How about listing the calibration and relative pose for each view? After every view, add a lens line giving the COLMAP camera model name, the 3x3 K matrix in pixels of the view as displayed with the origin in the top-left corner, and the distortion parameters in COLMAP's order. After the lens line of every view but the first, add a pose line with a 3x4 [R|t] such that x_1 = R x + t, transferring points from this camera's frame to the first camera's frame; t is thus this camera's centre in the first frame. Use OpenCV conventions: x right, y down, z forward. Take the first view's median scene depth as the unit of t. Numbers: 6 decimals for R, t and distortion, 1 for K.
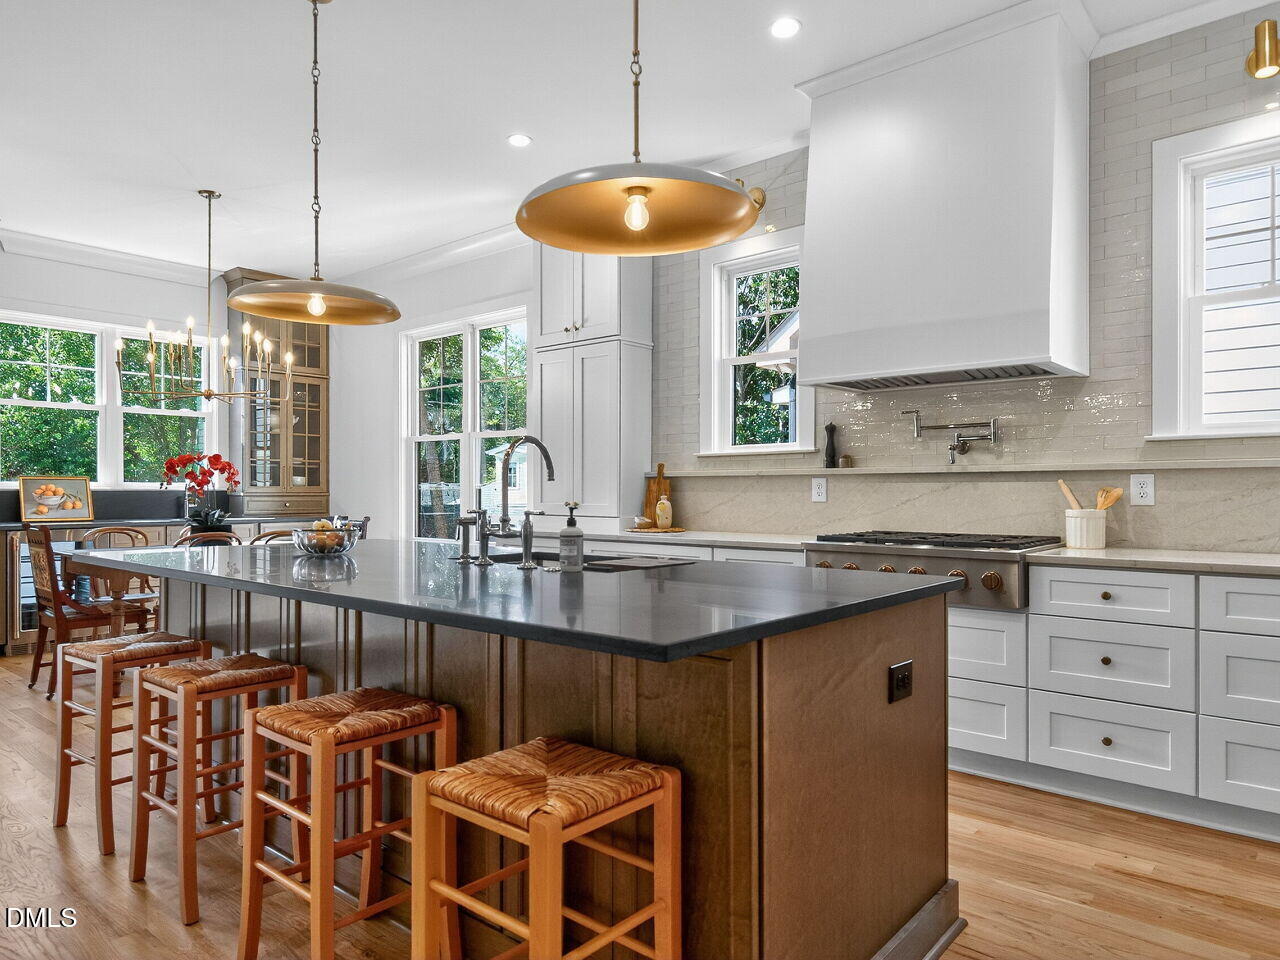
lens RADIAL K [[809.6, 0, 642.4], [0, 809.6, 495.6], [0, 0, 1]] dist [0.006784, 0.001509]
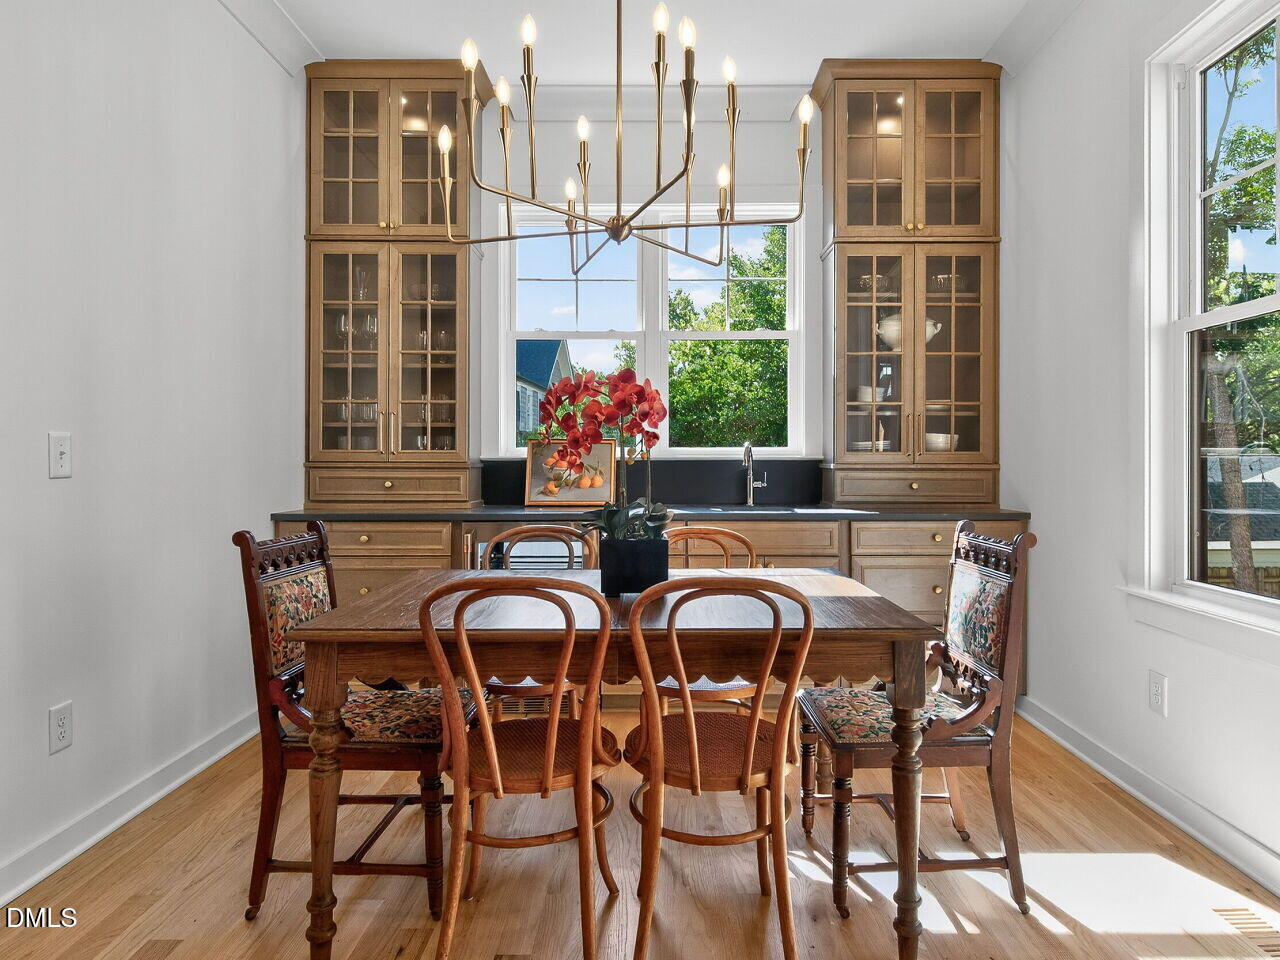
lens RADIAL K [[820.1, 0, 654.3], [0, 820.1, 453.0], [0, 0, 1]] dist [0.011267, 0.000659]
pose [[0.655612, -0.005889, -0.755075, -0.140553], [-0.005073, 0.999913, -0.012203, -0.003248], [0.755081, 0.011830, 0.655524, 0.508848]]
